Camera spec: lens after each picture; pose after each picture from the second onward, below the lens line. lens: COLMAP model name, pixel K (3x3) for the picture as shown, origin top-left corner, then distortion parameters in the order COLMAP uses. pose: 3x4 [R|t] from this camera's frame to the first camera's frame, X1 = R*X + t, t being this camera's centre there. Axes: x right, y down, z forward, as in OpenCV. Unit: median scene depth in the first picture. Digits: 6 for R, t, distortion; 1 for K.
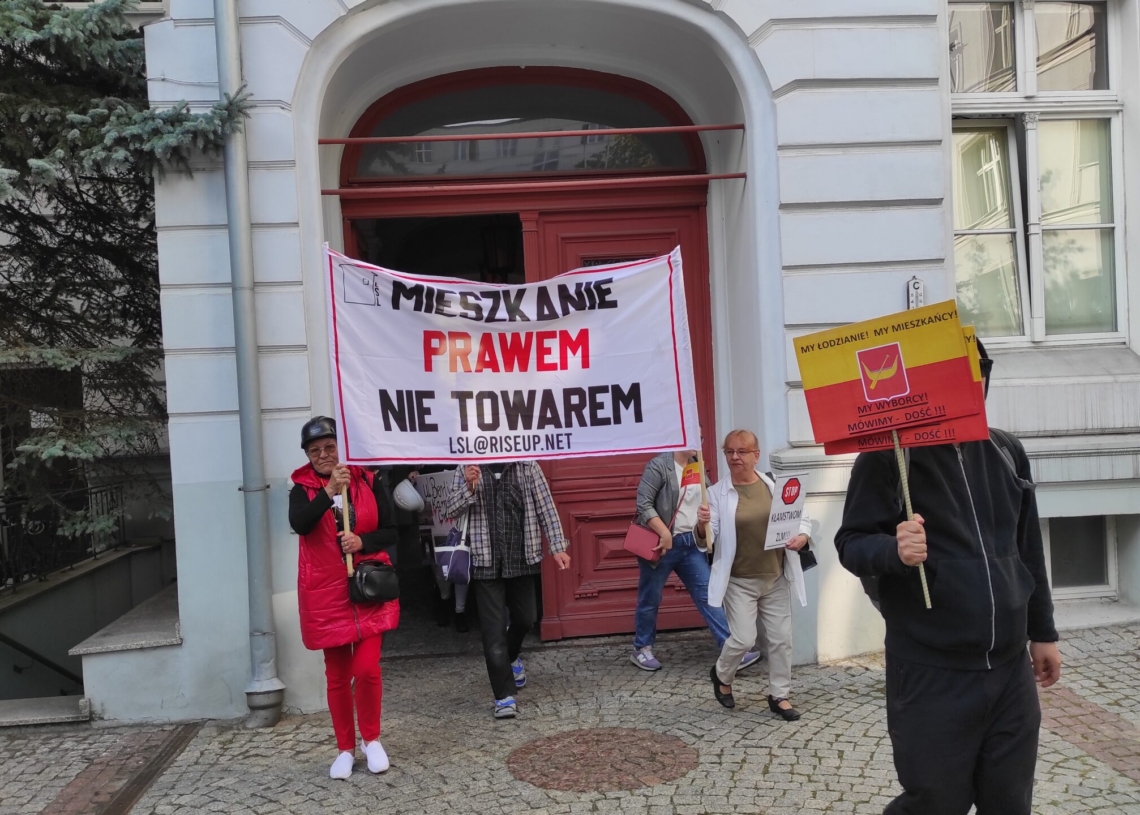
lens RADIAL K [[1054.7, 0, 601.2], [0, 1054.7, 438.2], [0, 0, 1]] dist [-0.008816, -0.006259]
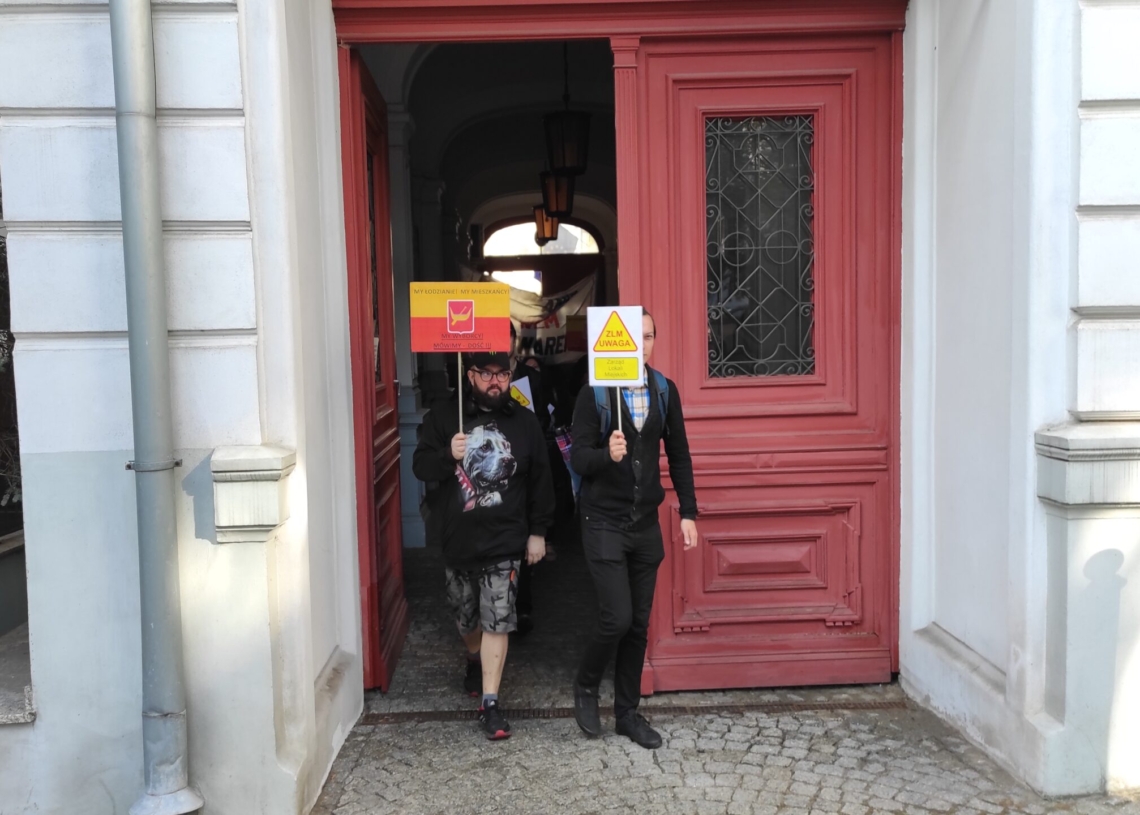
lens RADIAL K [[1054.7, 0, 569.5], [0, 1054.7, 444.8], [0, 0, 1]] dist [0.081922, -0.082182]
pose [[0.996321, 0.033835, -0.078737, -0.049597], [-0.029214, 0.997823, 0.059120, -0.005084], [0.080566, -0.056602, 0.995141, 0.393047]]
